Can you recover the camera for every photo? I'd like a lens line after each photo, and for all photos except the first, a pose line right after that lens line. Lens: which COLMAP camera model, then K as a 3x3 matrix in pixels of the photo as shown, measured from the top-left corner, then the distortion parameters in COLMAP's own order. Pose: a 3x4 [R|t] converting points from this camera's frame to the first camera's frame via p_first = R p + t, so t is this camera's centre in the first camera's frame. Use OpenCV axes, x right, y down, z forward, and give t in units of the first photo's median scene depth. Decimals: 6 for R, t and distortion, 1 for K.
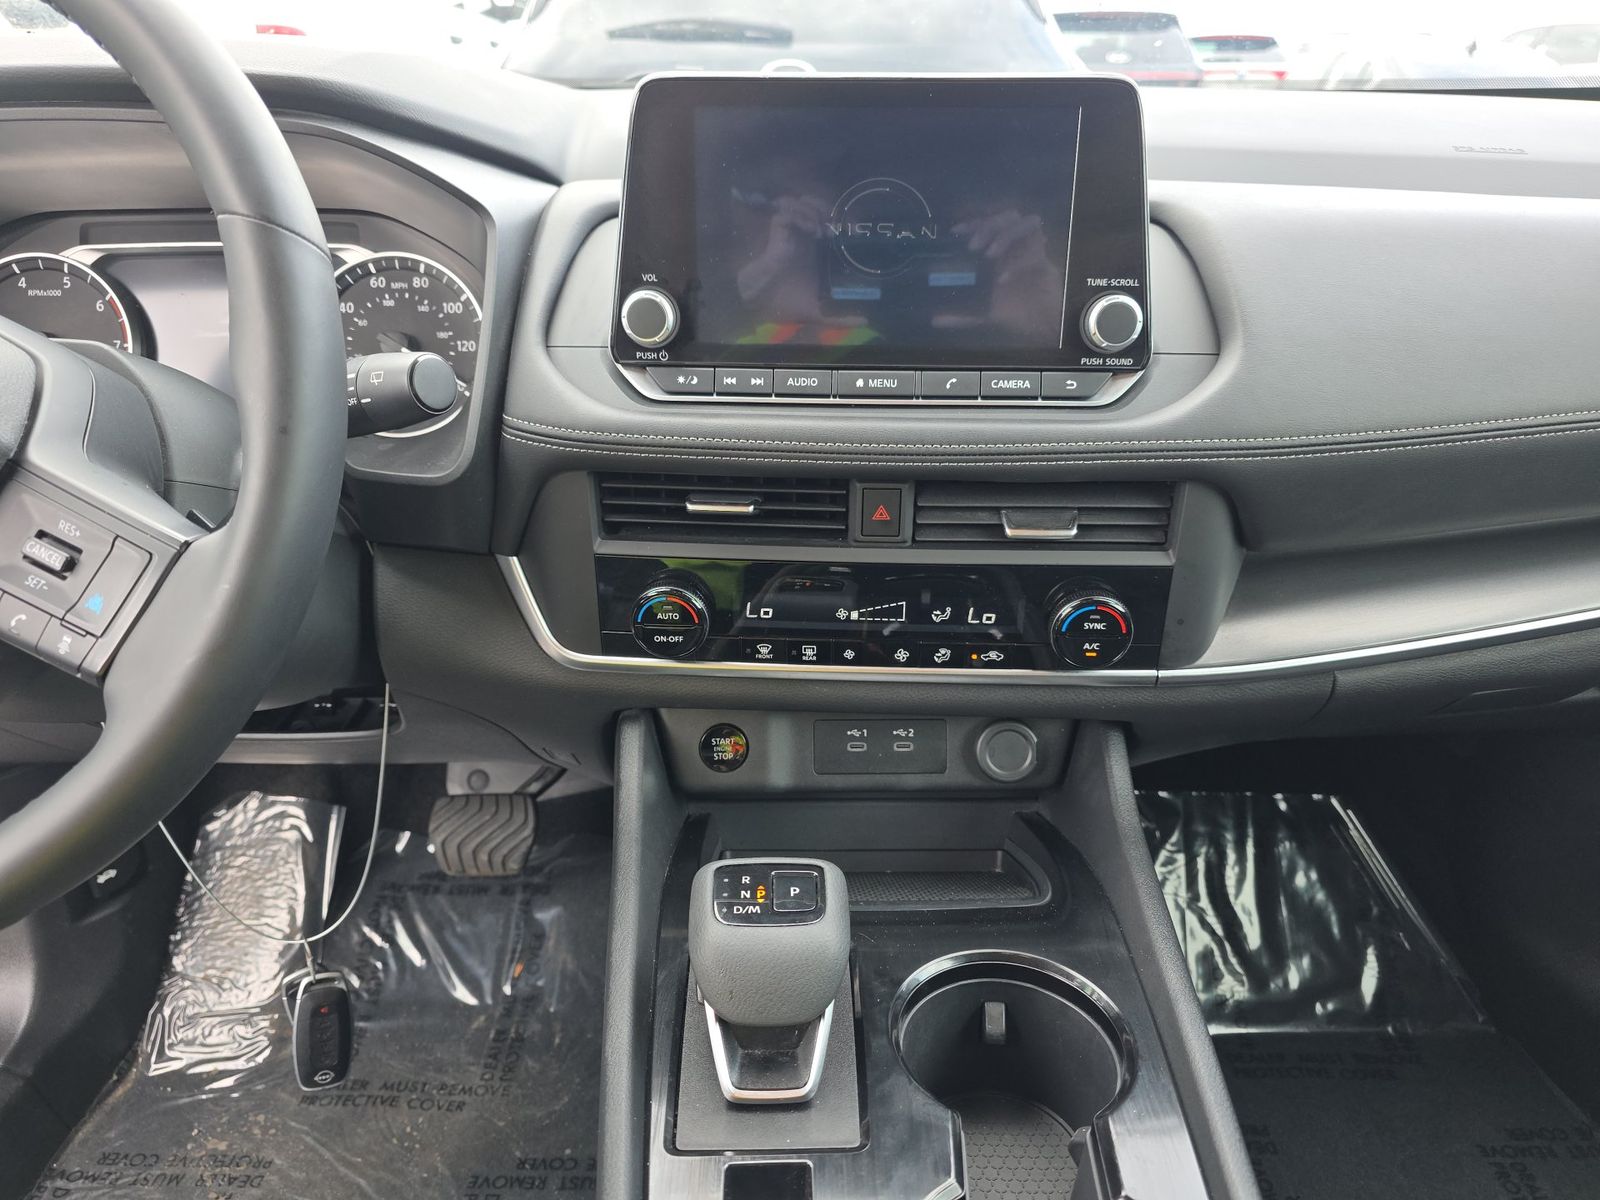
lens RADIAL K [[1062.6, 0, 795.1], [0, 1062.6, 593.2], [0, 0, 1]] dist [0.011070, -0.011956]
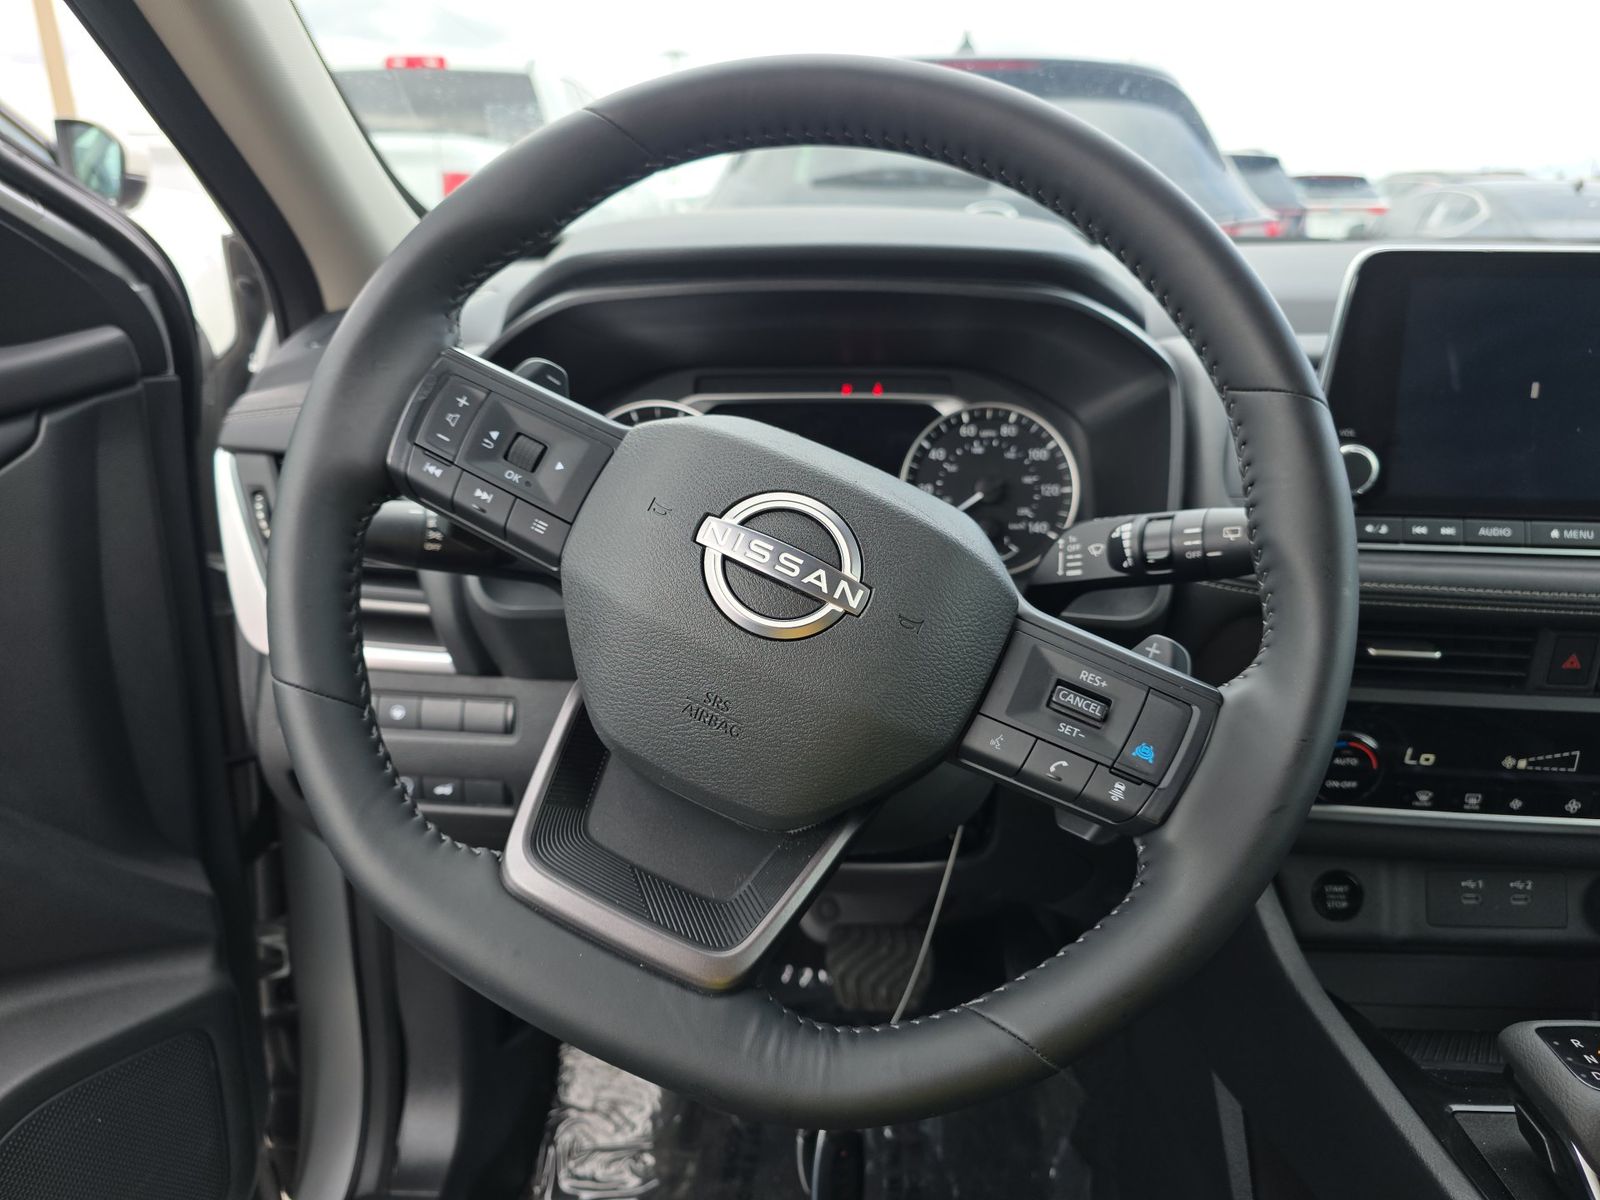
lens RADIAL K [[1062.6, 0, 799.4], [0, 1062.6, 590.5], [0, 0, 1]] dist [0.011070, -0.011956]
pose [[0.997814, 0.012770, -0.064846, -0.502236], [-0.020086, 0.993340, -0.113459, -0.012370], [0.062965, 0.114514, 0.991424, -0.037128]]
